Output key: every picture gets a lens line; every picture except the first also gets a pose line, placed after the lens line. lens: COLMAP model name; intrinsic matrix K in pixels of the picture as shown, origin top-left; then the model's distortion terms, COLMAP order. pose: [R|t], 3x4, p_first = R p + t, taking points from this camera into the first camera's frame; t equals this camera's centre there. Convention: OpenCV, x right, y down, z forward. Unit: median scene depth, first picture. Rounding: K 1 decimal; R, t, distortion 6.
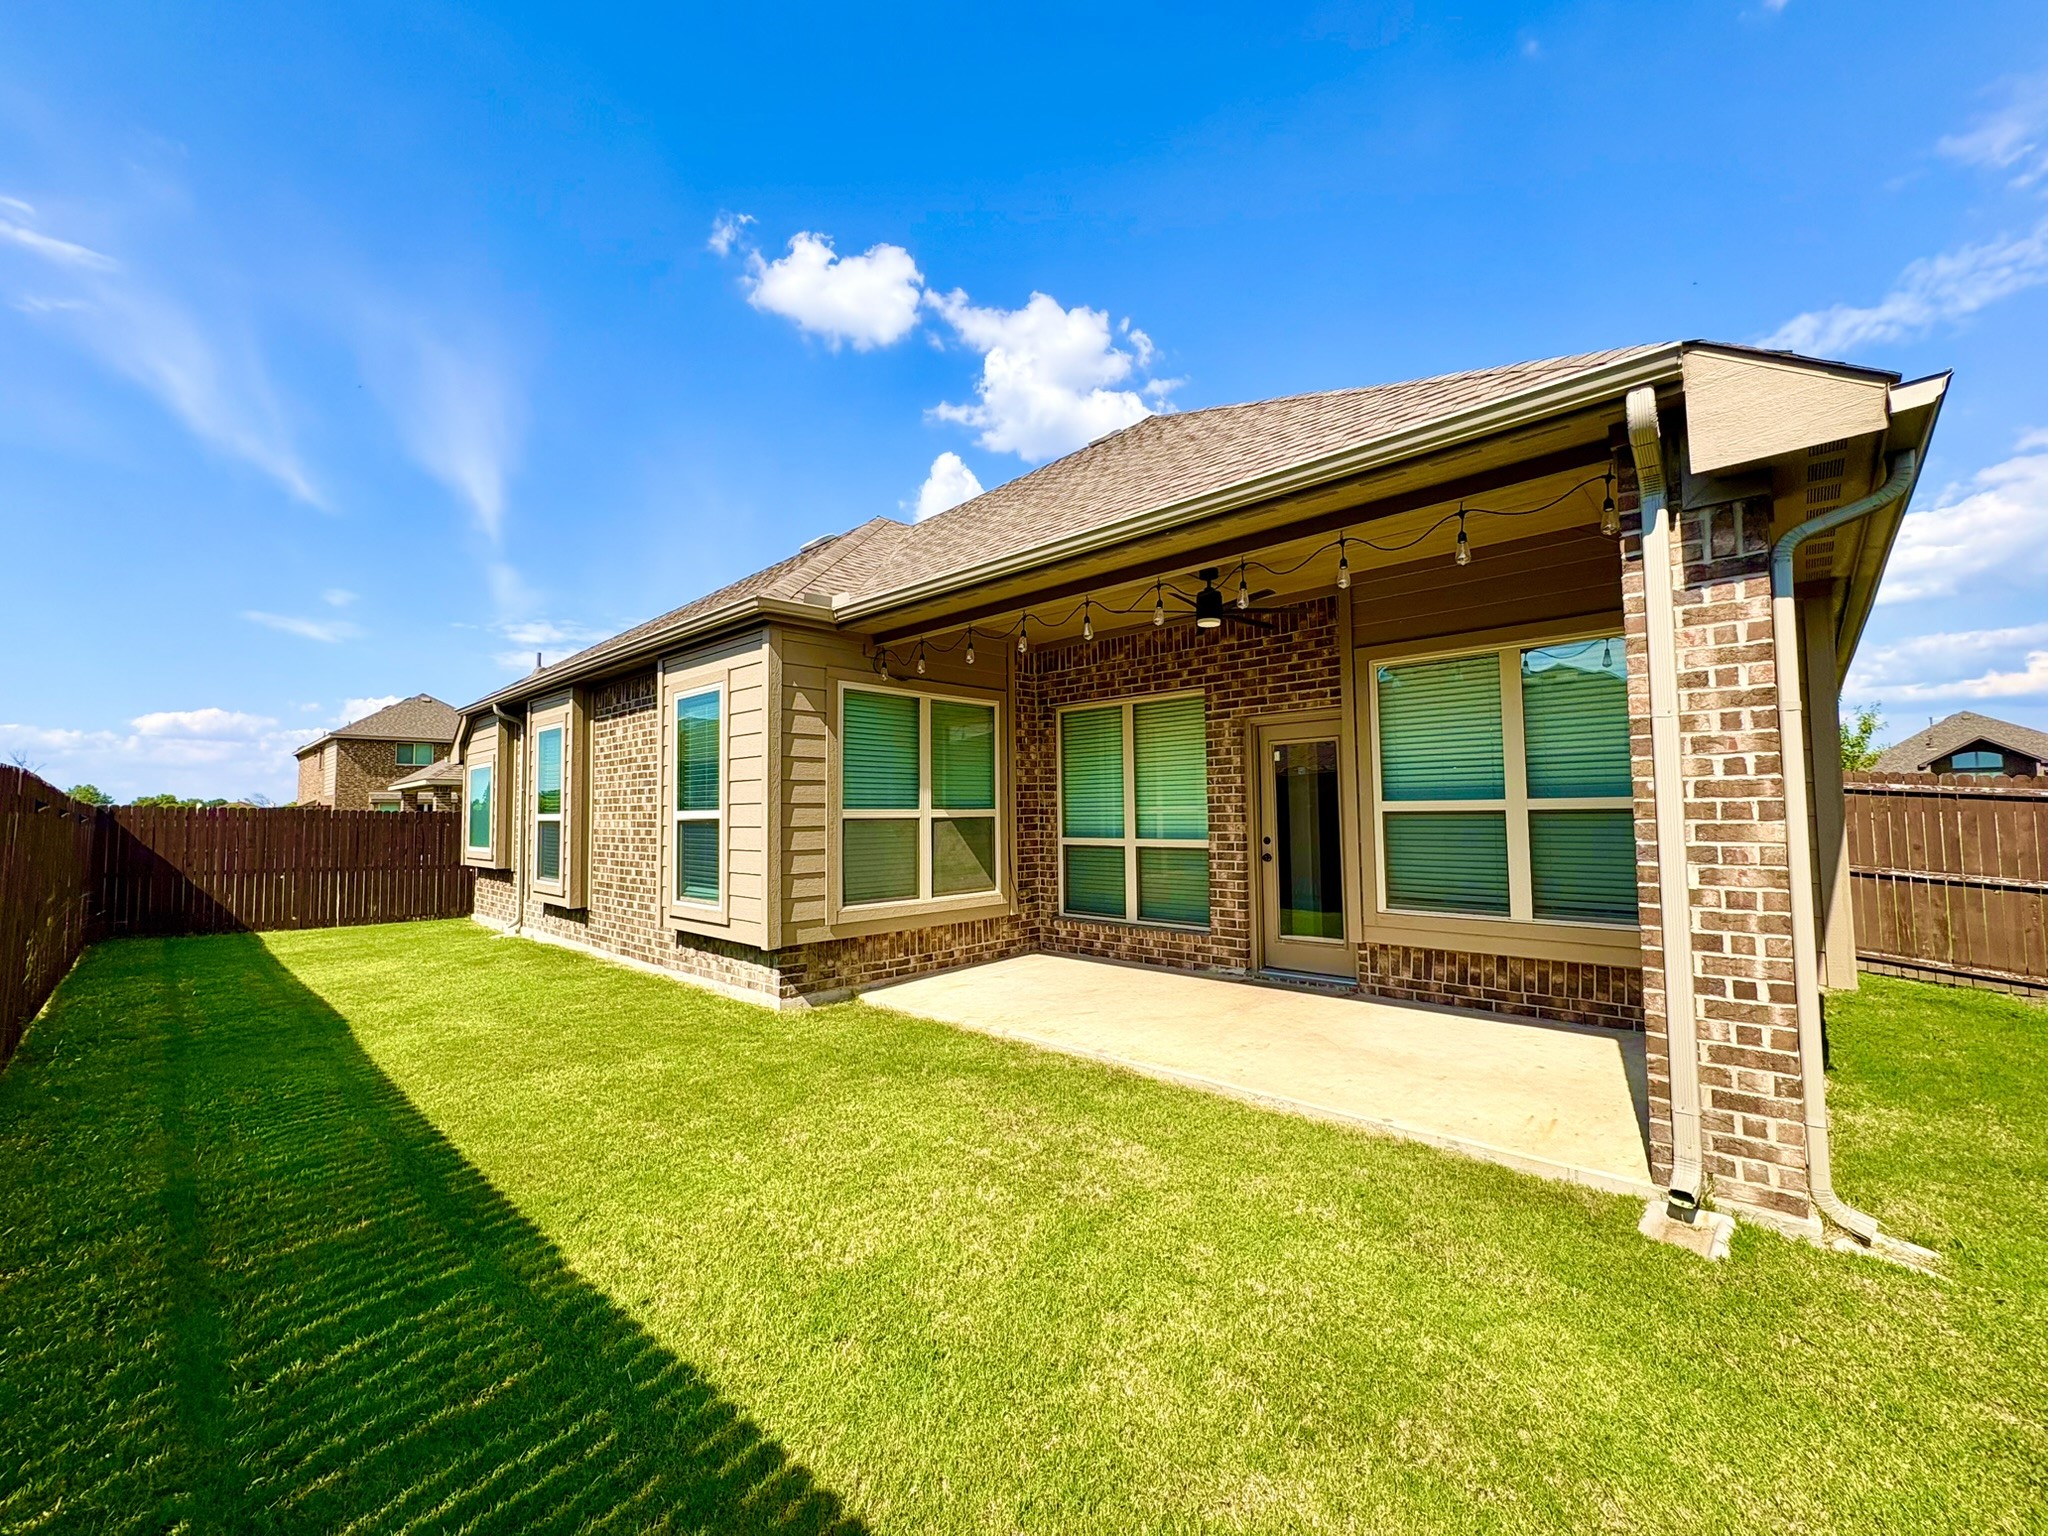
lens RADIAL K [[816.8, 0, 1023.7], [0, 816.8, 769.5], [0, 0, 1]] dist [0.002031, -0.000942]
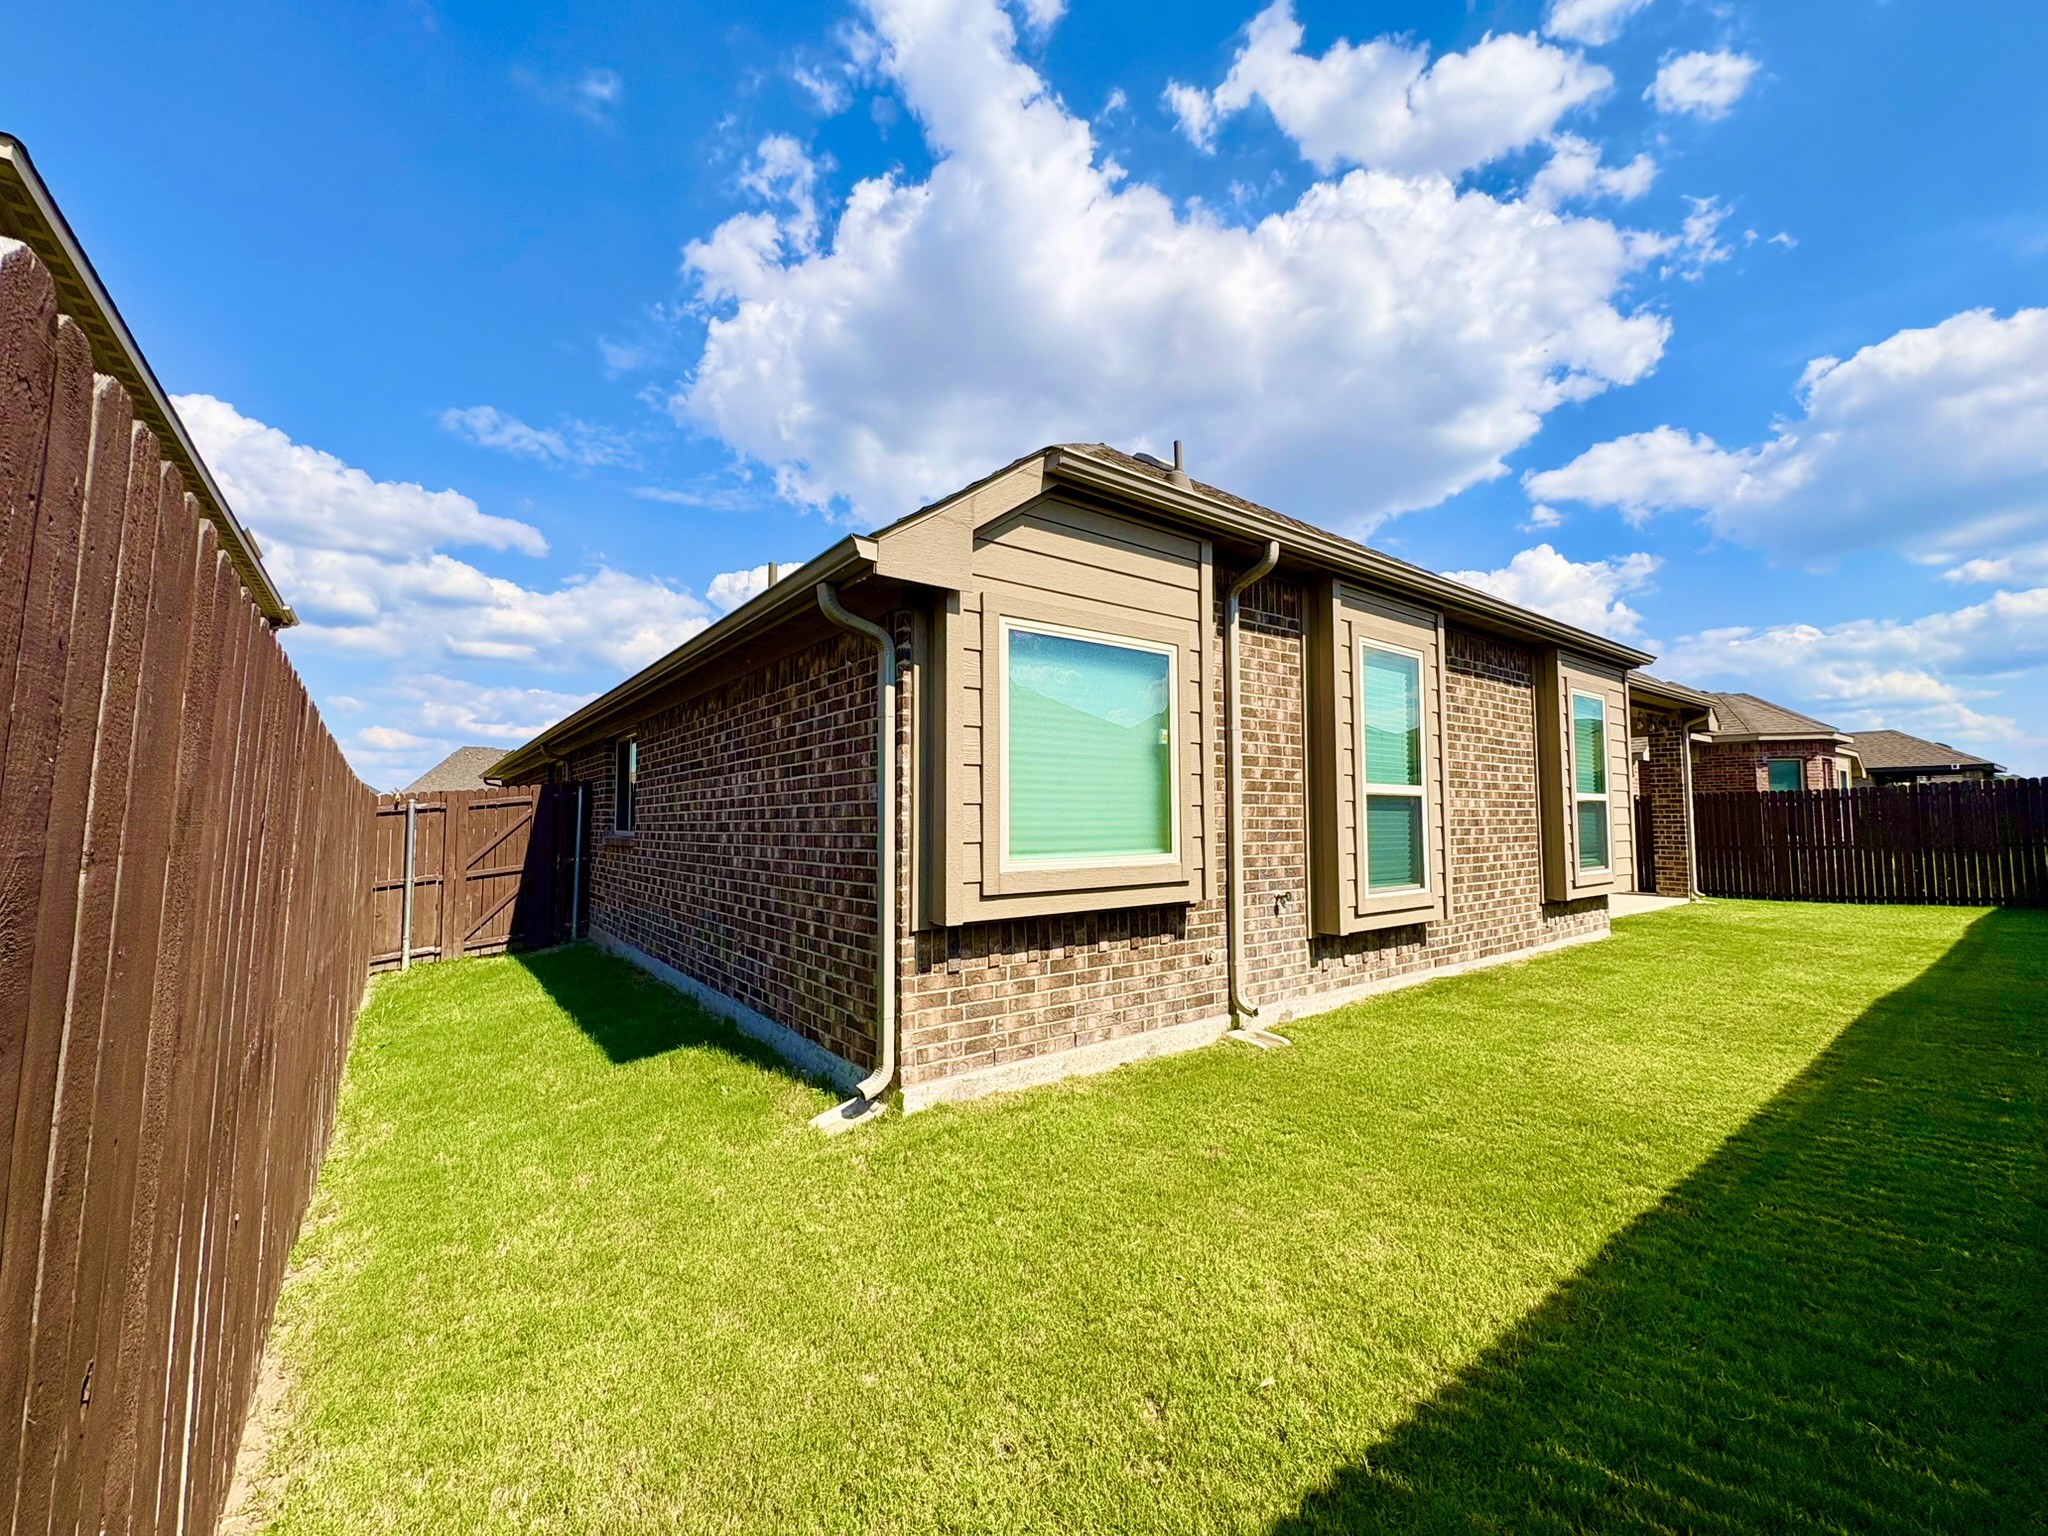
lens RADIAL K [[816.8, 0, 1035.1], [0, 816.8, 774.1], [0, 0, 1]] dist [0.002031, -0.000942]
pose [[0.153678, 0.073832, 0.985359, -1.883154], [-0.050284, 0.996497, -0.066824, 0.156723], [-0.986841, -0.039279, 0.156852, 1.776963]]
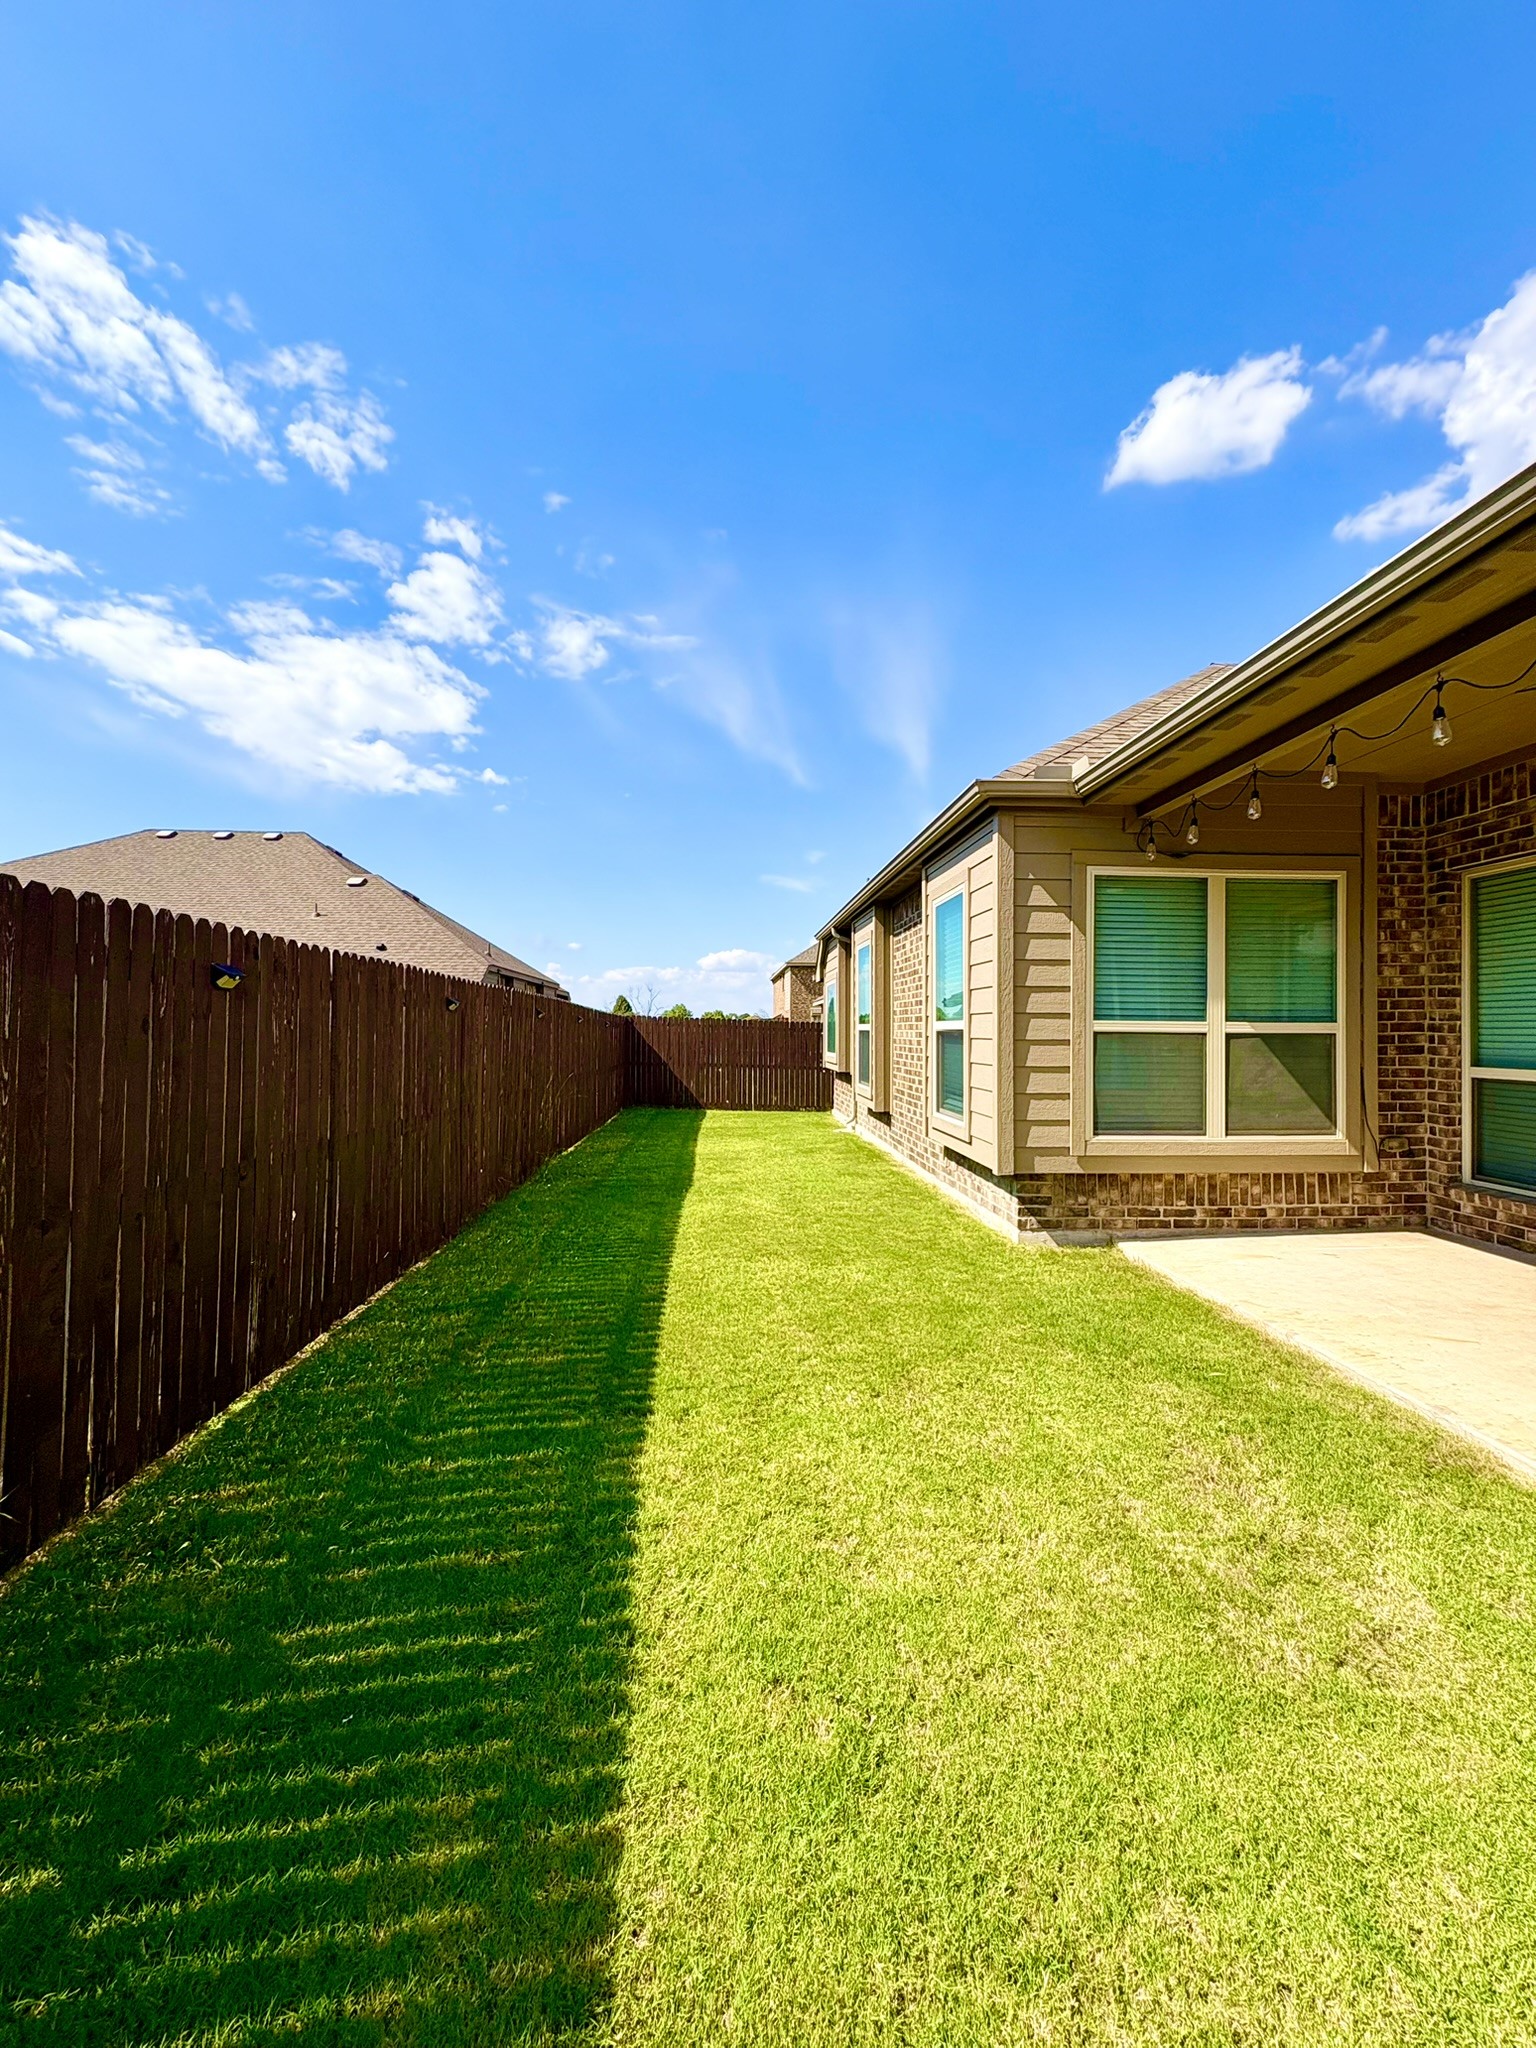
lens RADIAL K [[816.8, 0, 772.8], [0, 816.8, 1024.1], [0, 0, 1]] dist [0.002031, -0.000942]
pose [[0.734746, 0.010365, -0.678263, 0.109931], [0.022031, 0.998991, 0.039131, 0.013051], [0.677984, -0.043695, 0.733776, 0.167768]]
